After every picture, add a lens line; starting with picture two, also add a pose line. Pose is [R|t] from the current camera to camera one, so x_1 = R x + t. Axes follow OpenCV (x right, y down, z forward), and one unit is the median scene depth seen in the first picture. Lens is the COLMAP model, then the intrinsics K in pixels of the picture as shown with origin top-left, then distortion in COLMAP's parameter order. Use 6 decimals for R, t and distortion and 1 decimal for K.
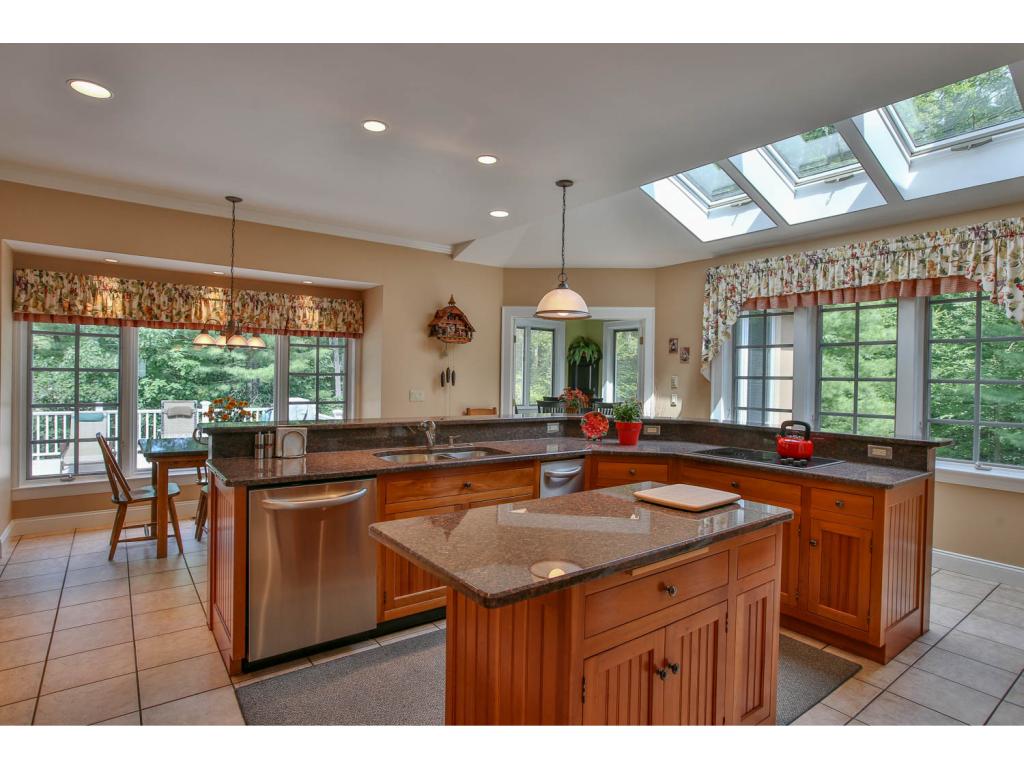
lens RADIAL K [[550.7, 0, 512.0], [0, 550.7, 384.0], [0, 0, 1]] dist [-0.002196, -0.000294]
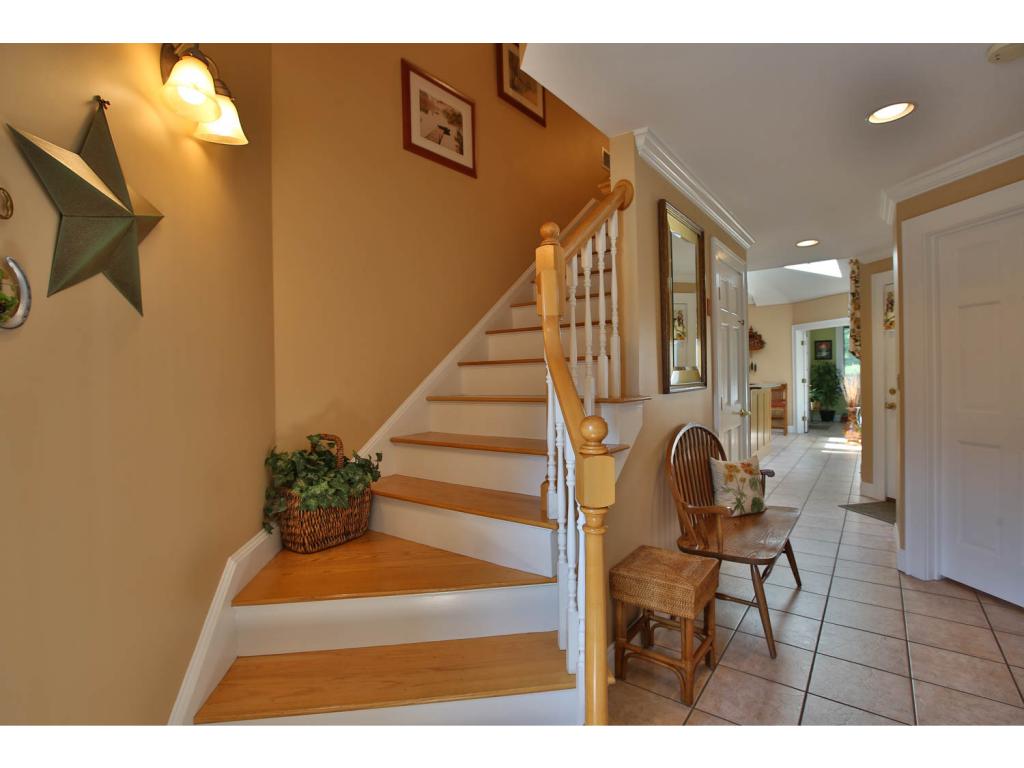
lens RADIAL K [[496.6, 0, 512.0], [0, 496.6, 384.0], [0, 0, 1]] dist [-0.050100, 0.021846]
pose [[0.292863, -0.007711, -0.956123, 1.409733], [0.009324, 0.999943, -0.005208, 0.051111], [0.956109, -0.007390, 0.292918, -0.345908]]
